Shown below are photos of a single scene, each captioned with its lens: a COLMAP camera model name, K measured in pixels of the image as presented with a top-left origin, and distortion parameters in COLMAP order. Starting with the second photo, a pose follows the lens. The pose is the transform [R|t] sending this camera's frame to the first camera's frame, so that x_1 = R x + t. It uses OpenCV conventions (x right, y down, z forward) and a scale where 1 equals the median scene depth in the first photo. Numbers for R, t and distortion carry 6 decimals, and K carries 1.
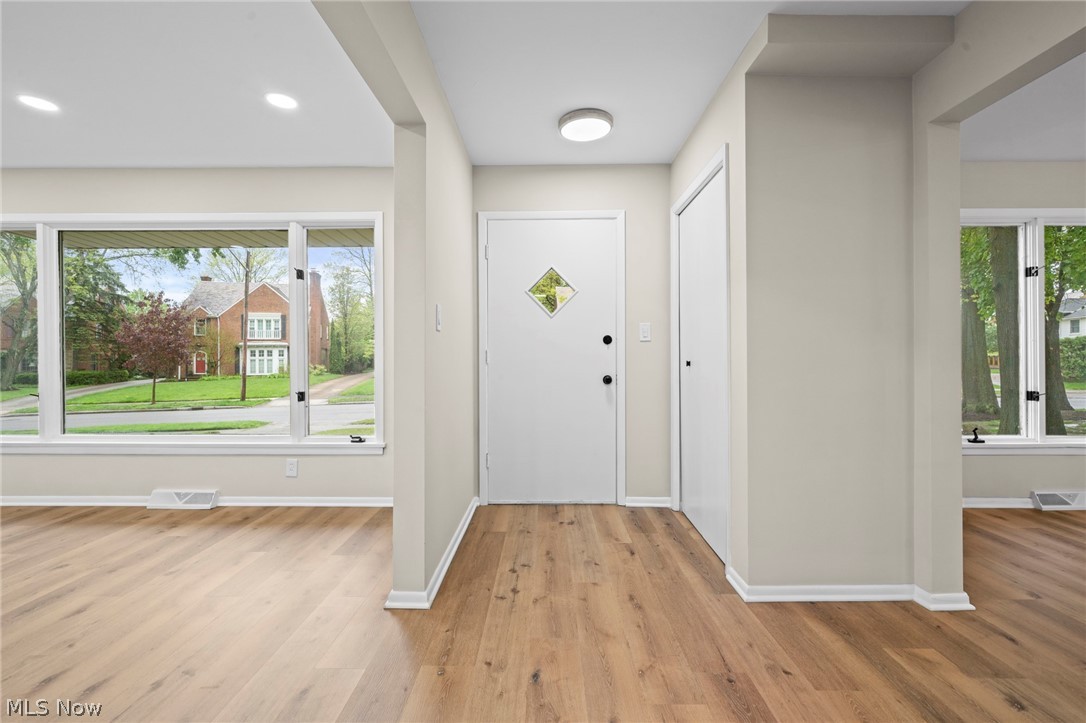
lens RADIAL K [[464.4, 0, 544.9], [0, 464.4, 355.2], [0, 0, 1]] dist [0.001823, -0.000560]
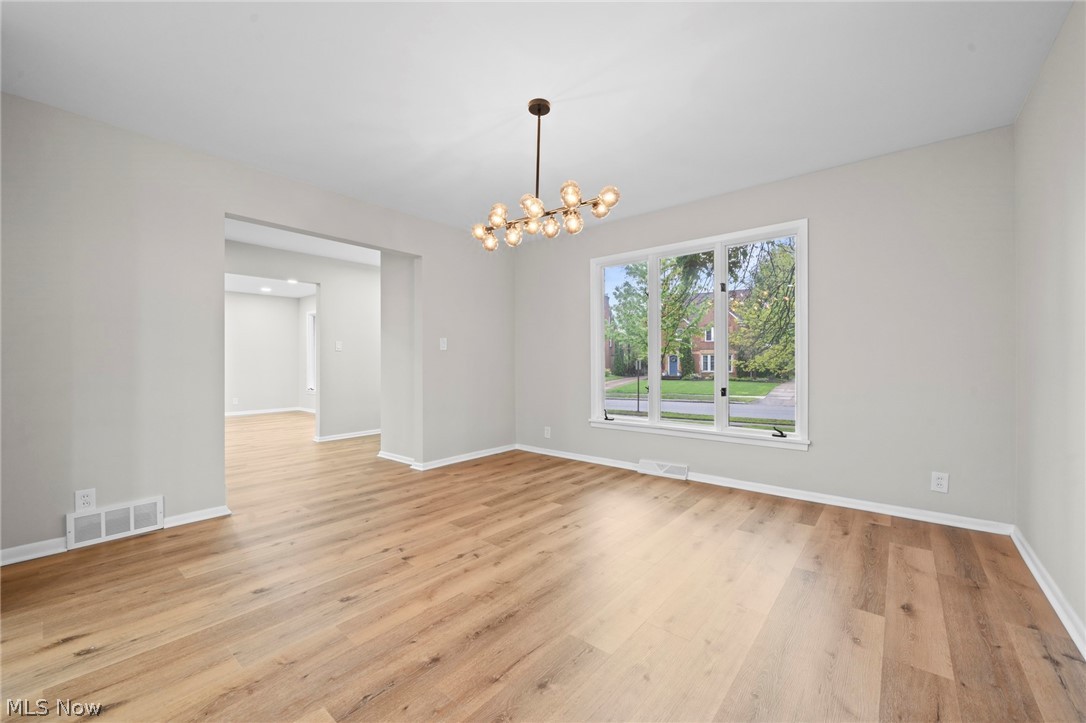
lens RADIAL K [[426.8, 0, 543.0], [0, 426.8, 360.6], [0, 0, 1]] dist [0.001341, 0.000255]
pose [[0.765779, -0.004018, -0.643092, 1.628329], [0.004329, 0.999990, -0.001093, 0.004448], [0.643090, -0.001947, 0.765788, -0.140271]]
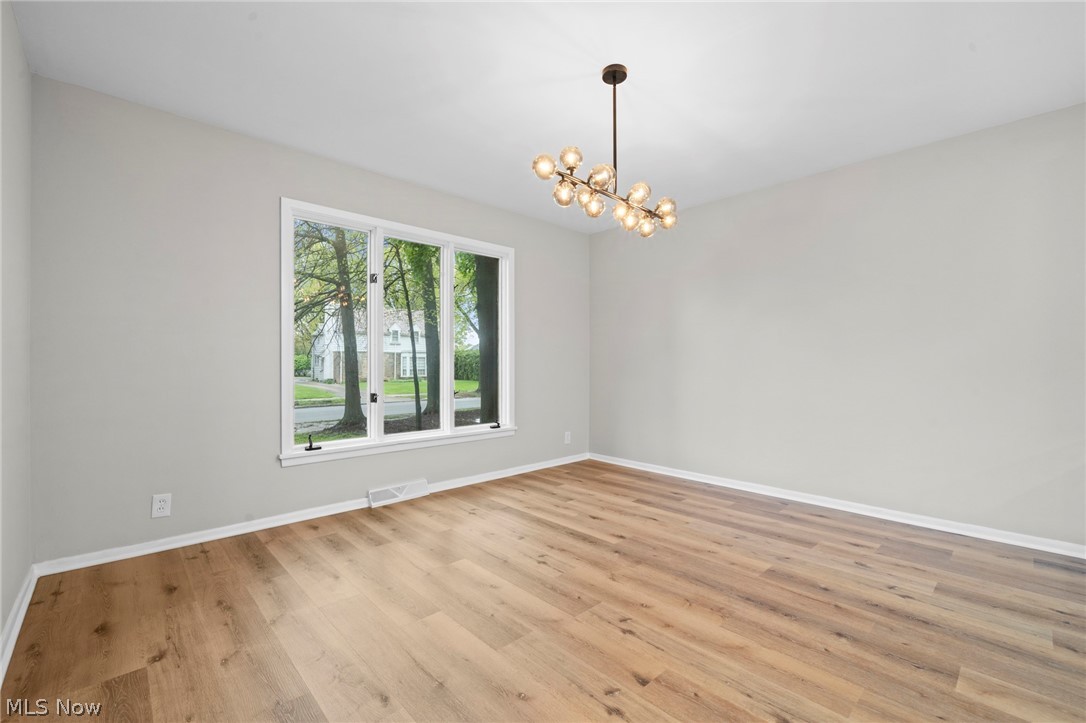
lens RADIAL K [[464.4, 0, 548.6], [0, 464.4, 364.2], [0, 0, 1]] dist [0.001823, -0.000560]
pose [[0.722740, -0.000702, 0.691119, 0.622636], [-0.003083, 0.999986, 0.004240, 0.006741], [-0.691113, -0.005195, 0.722728, -0.020261]]
